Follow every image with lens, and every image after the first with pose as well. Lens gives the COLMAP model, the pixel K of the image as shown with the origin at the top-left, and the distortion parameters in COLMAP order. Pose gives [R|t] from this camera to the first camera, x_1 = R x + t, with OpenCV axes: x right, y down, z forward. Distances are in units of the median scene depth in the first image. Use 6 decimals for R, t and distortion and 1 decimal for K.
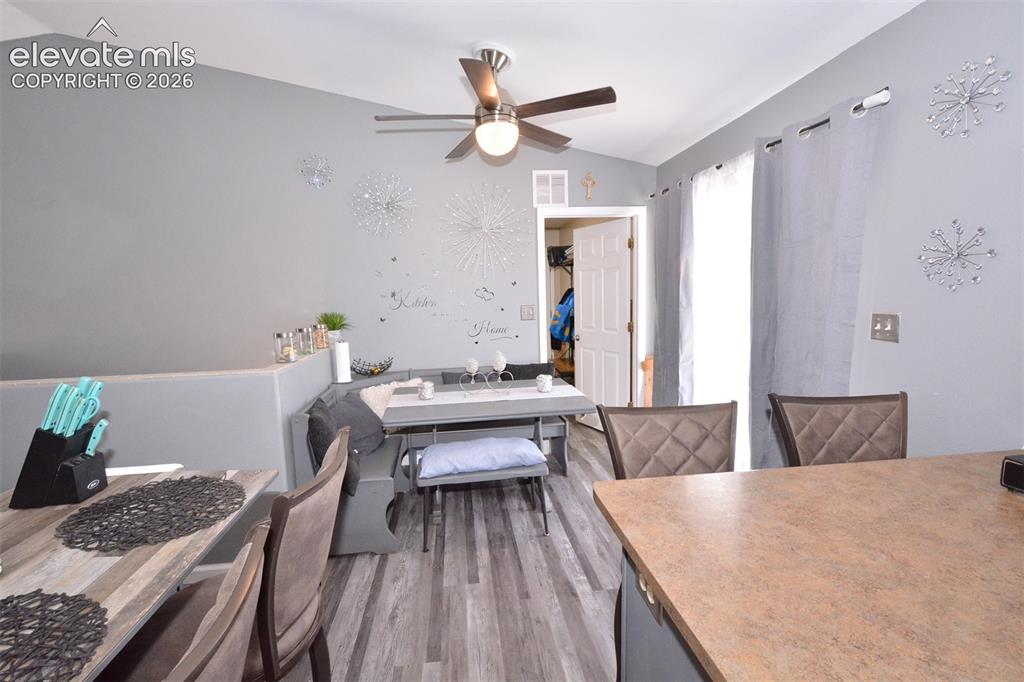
lens RADIAL K [[445.1, 0, 507.2], [0, 445.1, 351.0], [0, 0, 1]] dist [0.000172, -0.000580]
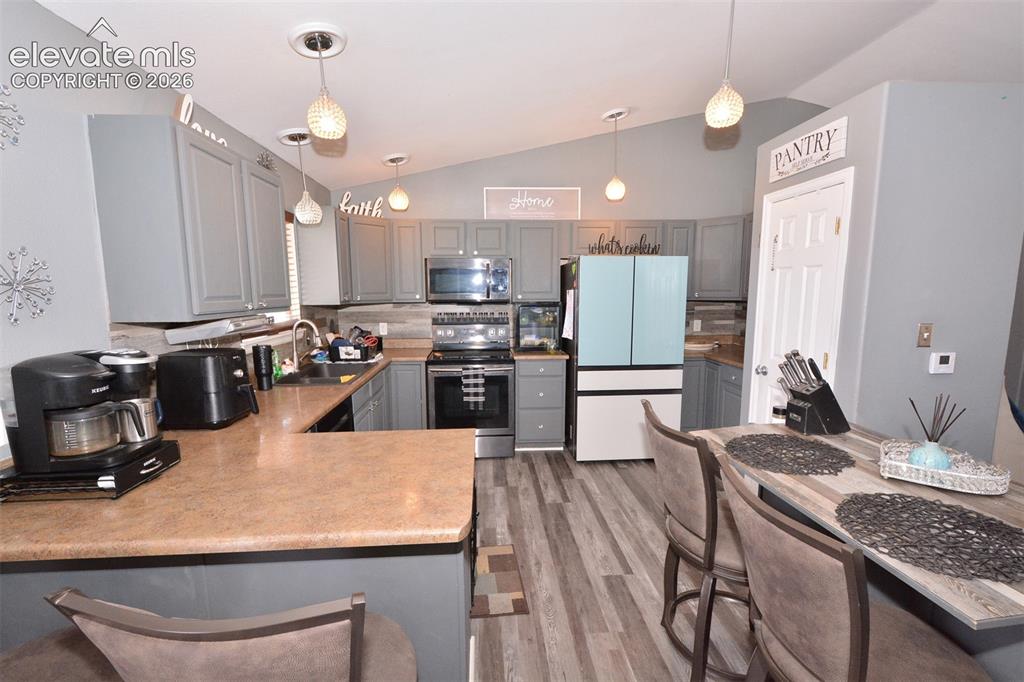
lens RADIAL K [[445.1, 0, 507.2], [0, 445.1, 351.0], [0, 0, 1]] dist [0.000172, -0.000580]
pose [[-0.997495, 0.027695, 0.065088, 0.050619], [0.044240, 0.962248, 0.268554, -0.353476], [-0.055194, 0.270760, -0.961063, 2.170926]]
